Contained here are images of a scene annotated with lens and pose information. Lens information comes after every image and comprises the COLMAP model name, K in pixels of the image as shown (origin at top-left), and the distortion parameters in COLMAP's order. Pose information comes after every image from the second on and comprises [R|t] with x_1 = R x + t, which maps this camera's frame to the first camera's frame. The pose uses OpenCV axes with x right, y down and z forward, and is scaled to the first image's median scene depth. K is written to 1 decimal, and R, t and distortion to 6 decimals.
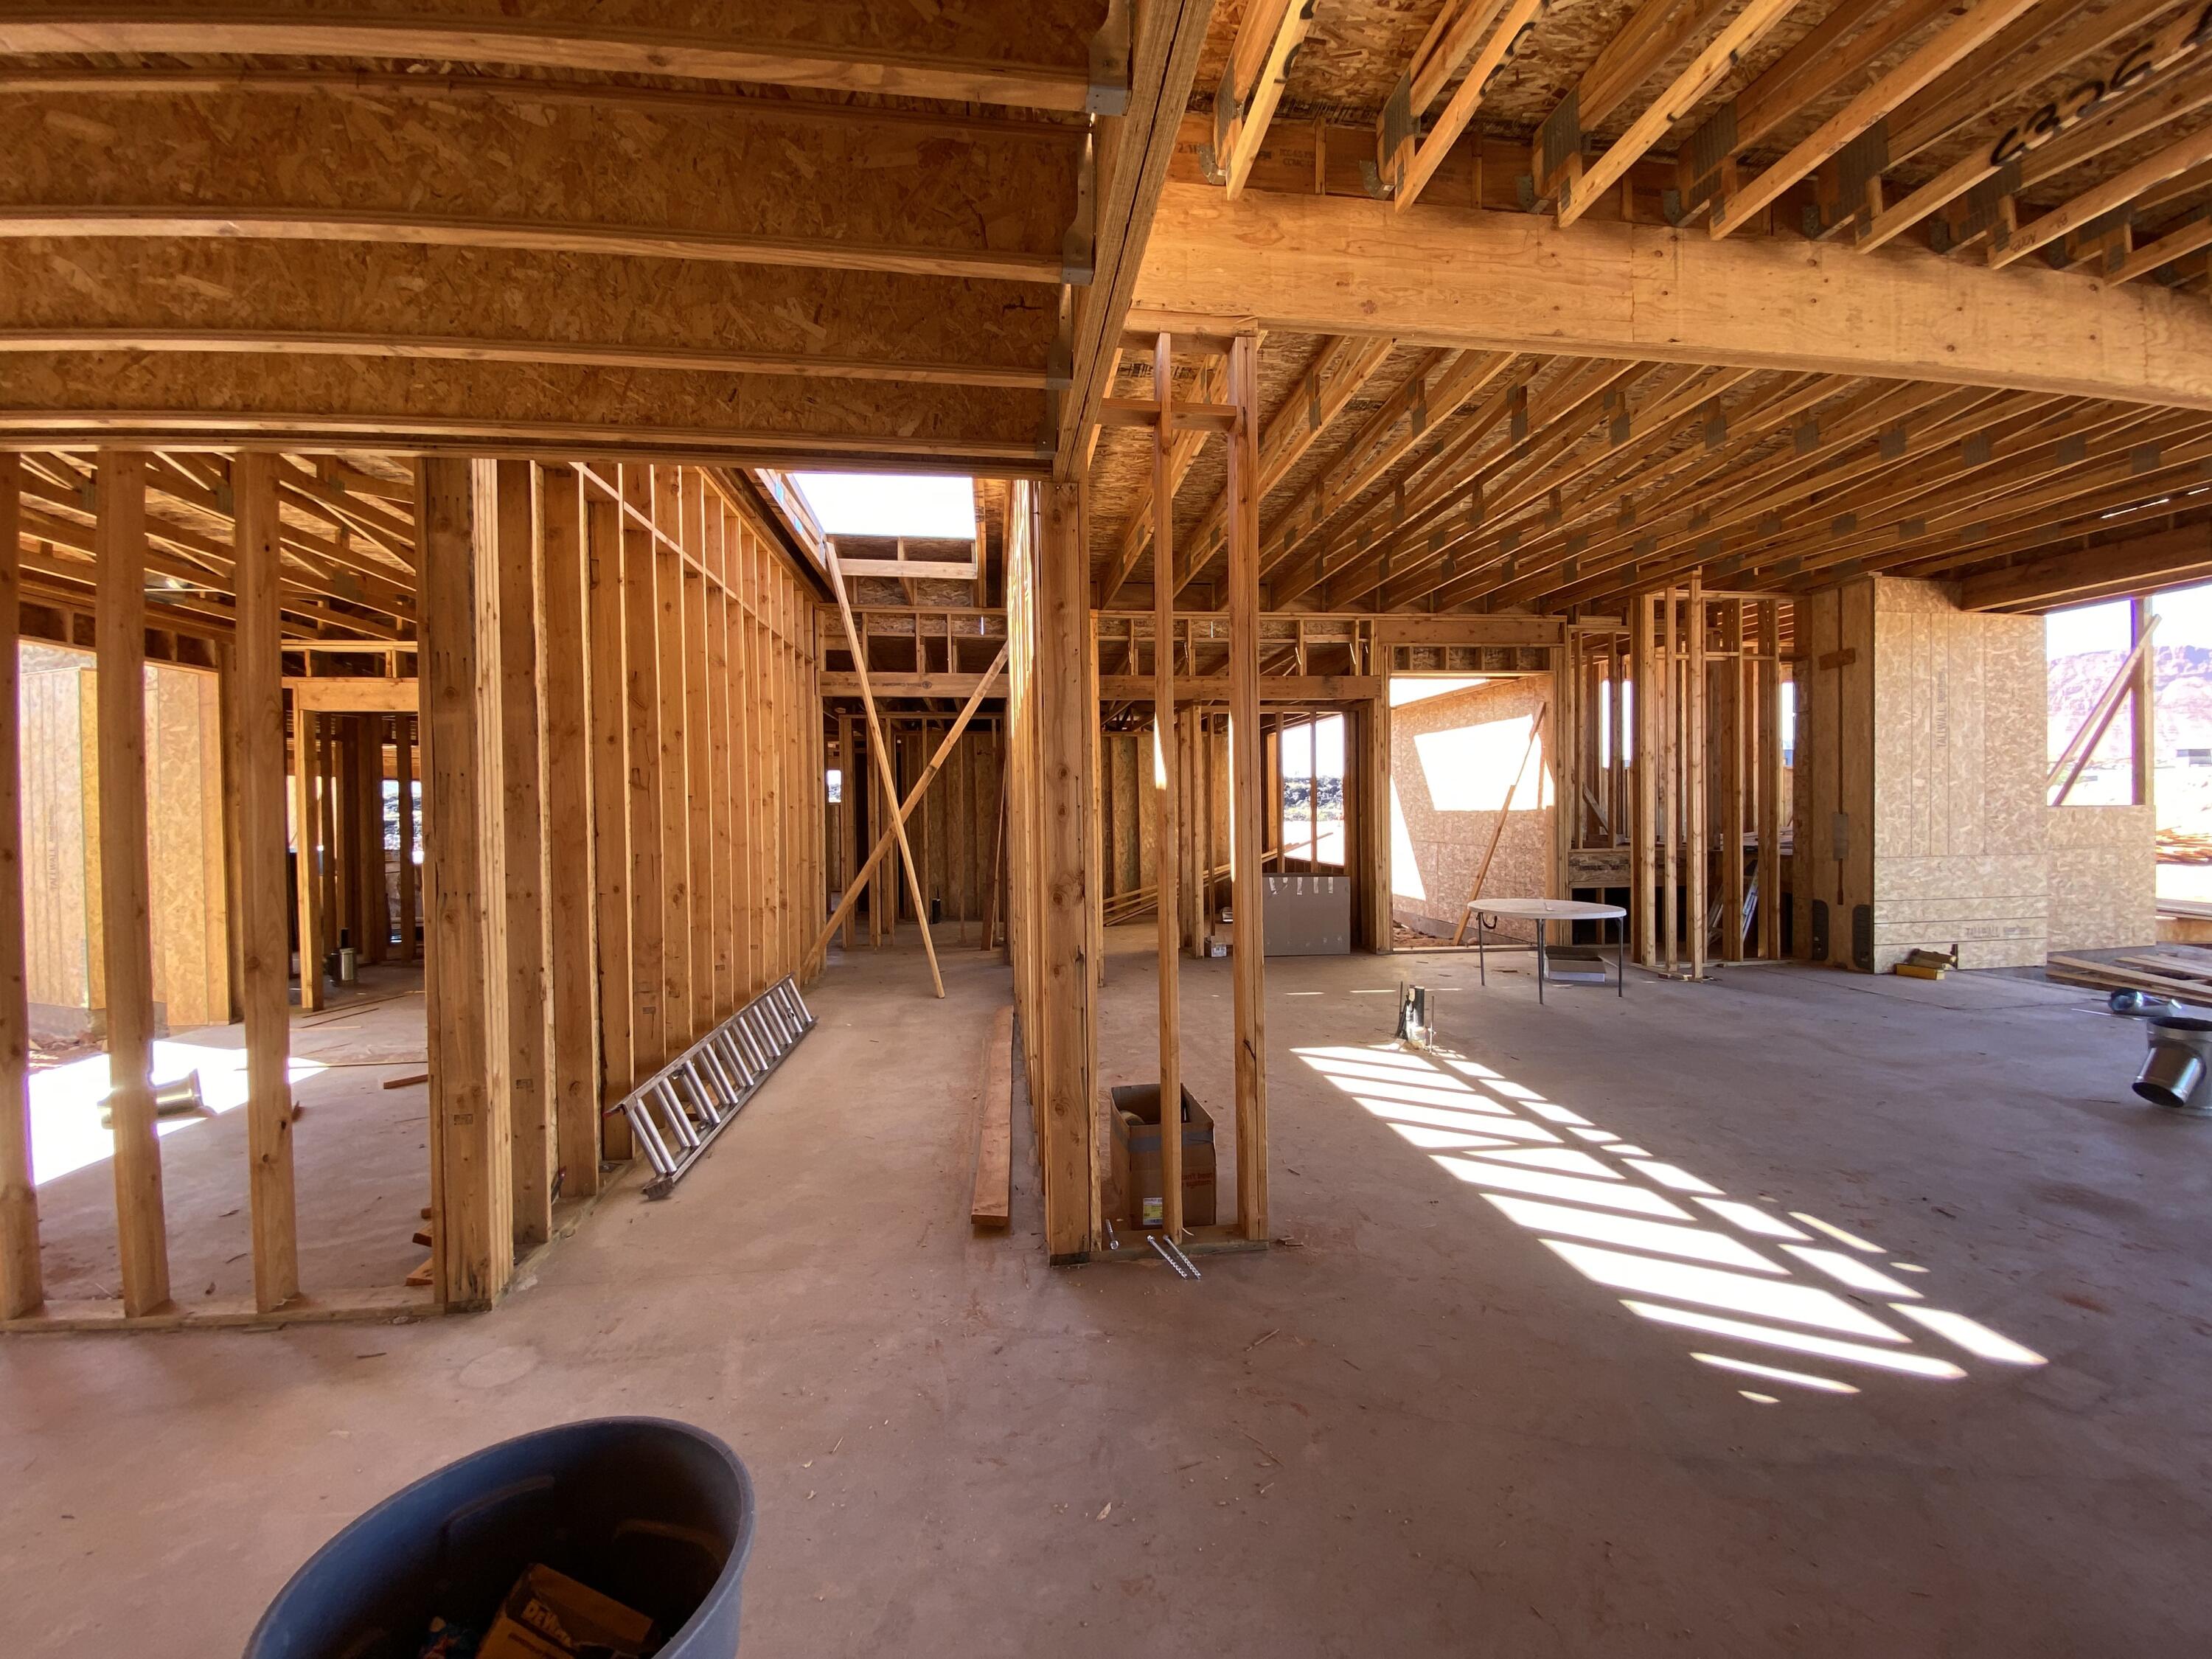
lens RADIAL K [[894.0, 0, 1103.8], [0, 894.0, 823.6], [0, 0, 1]] dist [0.021222, -0.020150]
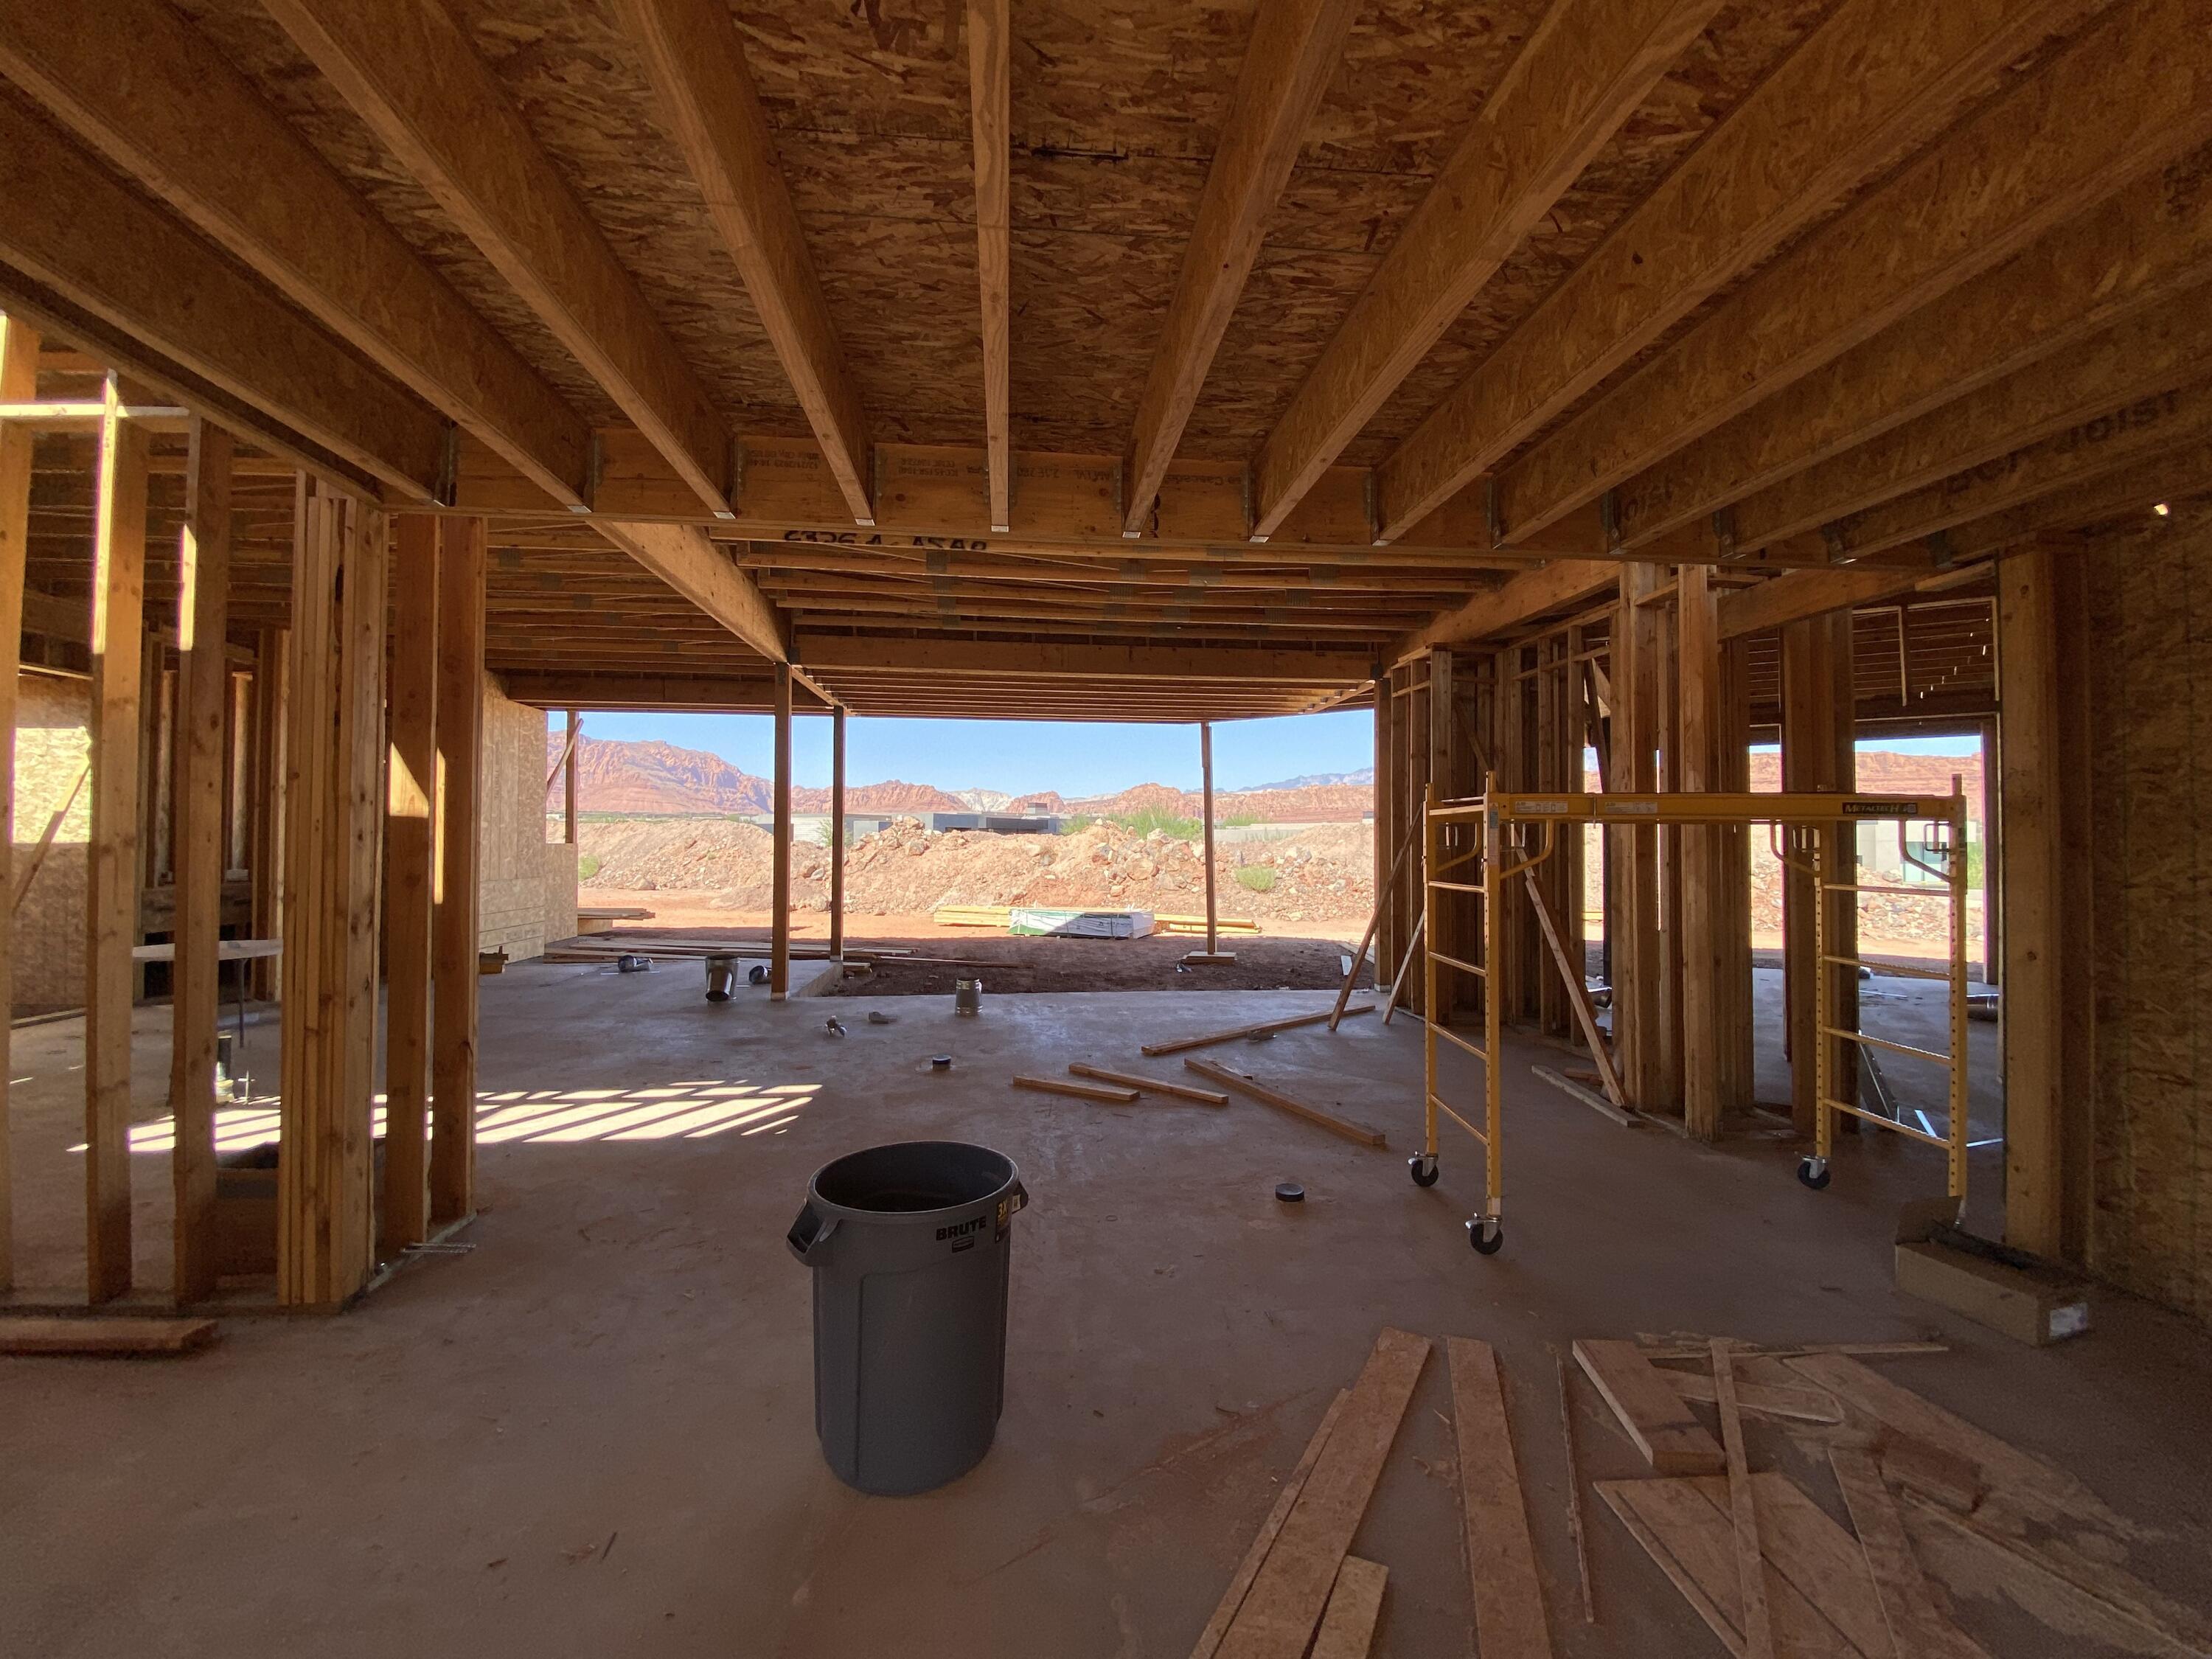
lens RADIAL K [[894.0, 0, 1114.9], [0, 894.0, 828.7], [0, 0, 1]] dist [0.021222, -0.020150]
pose [[0.015587, 0.025685, 0.999549, -0.482336], [0.012145, 0.999591, -0.025876, 0.006685], [-0.999805, 0.012543, 0.015269, 0.077605]]
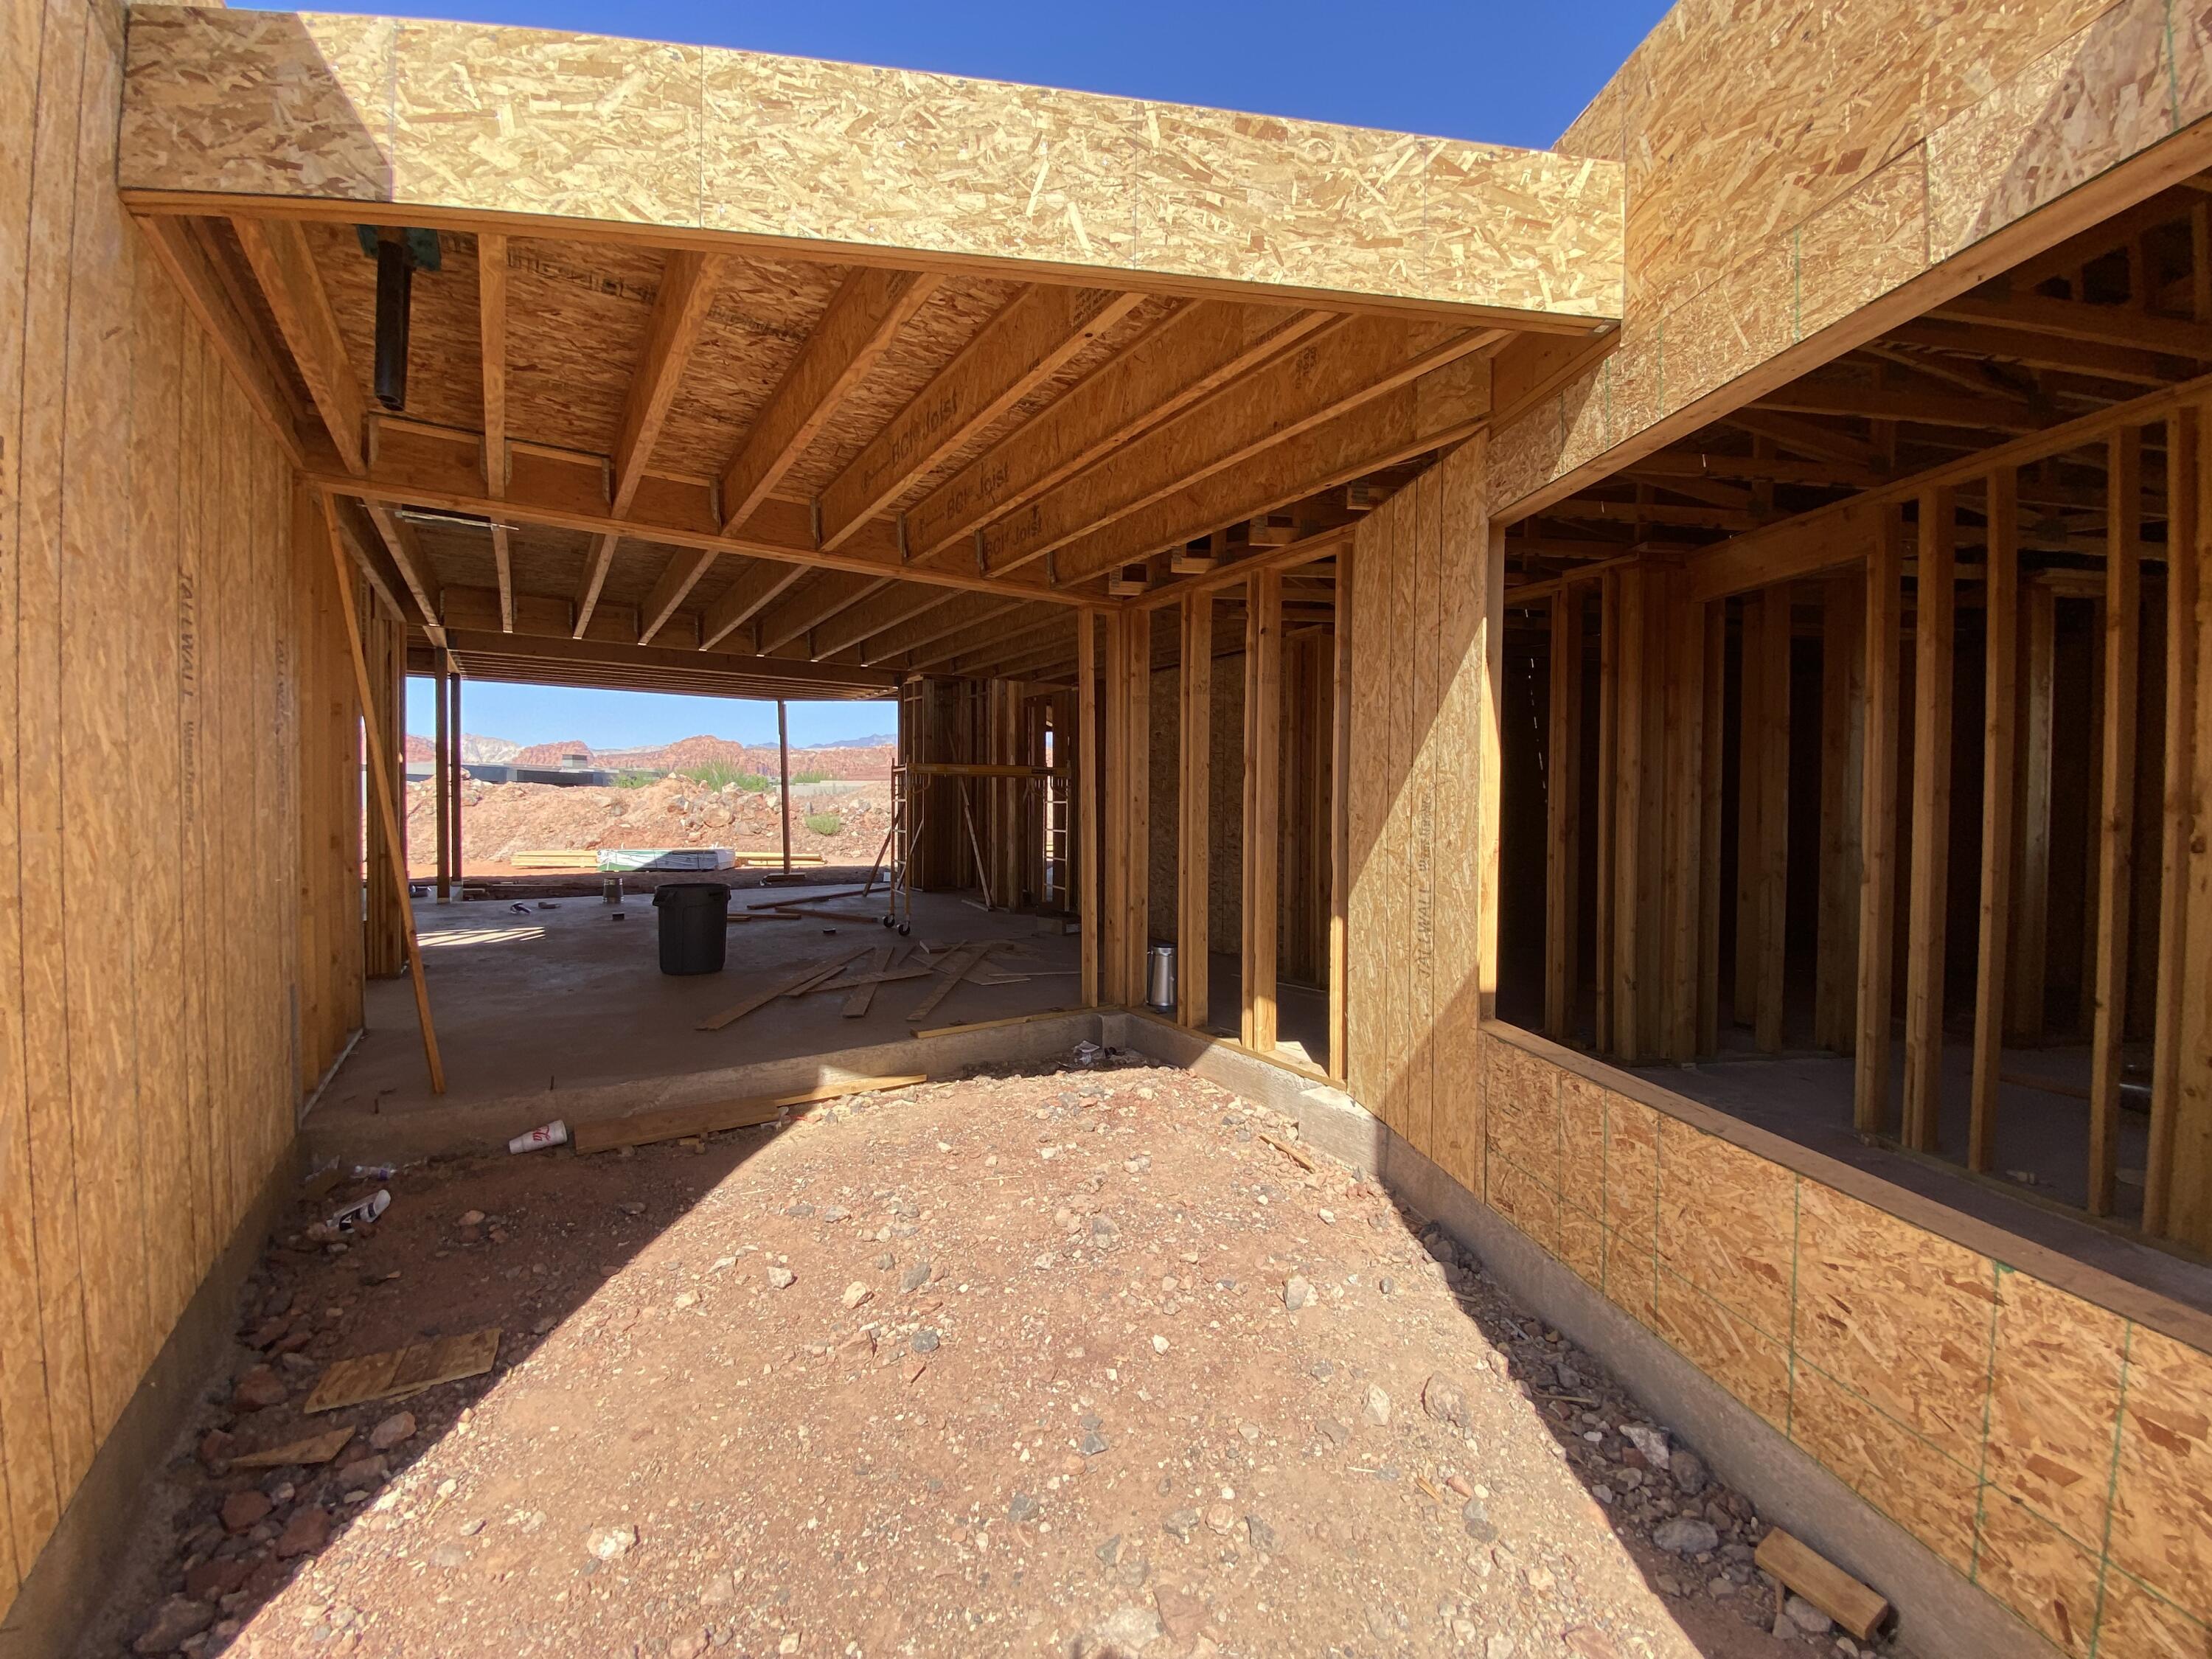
lens RADIAL K [[894.0, 0, 1123.0], [0, 894.0, 838.0], [0, 0, 1]] dist [0.021222, -0.020150]
pose [[-0.443009, -0.026573, 0.896123, -1.310362], [0.011649, 0.999306, 0.035392, 0.043287], [-0.896441, 0.026118, -0.442392, 0.176401]]
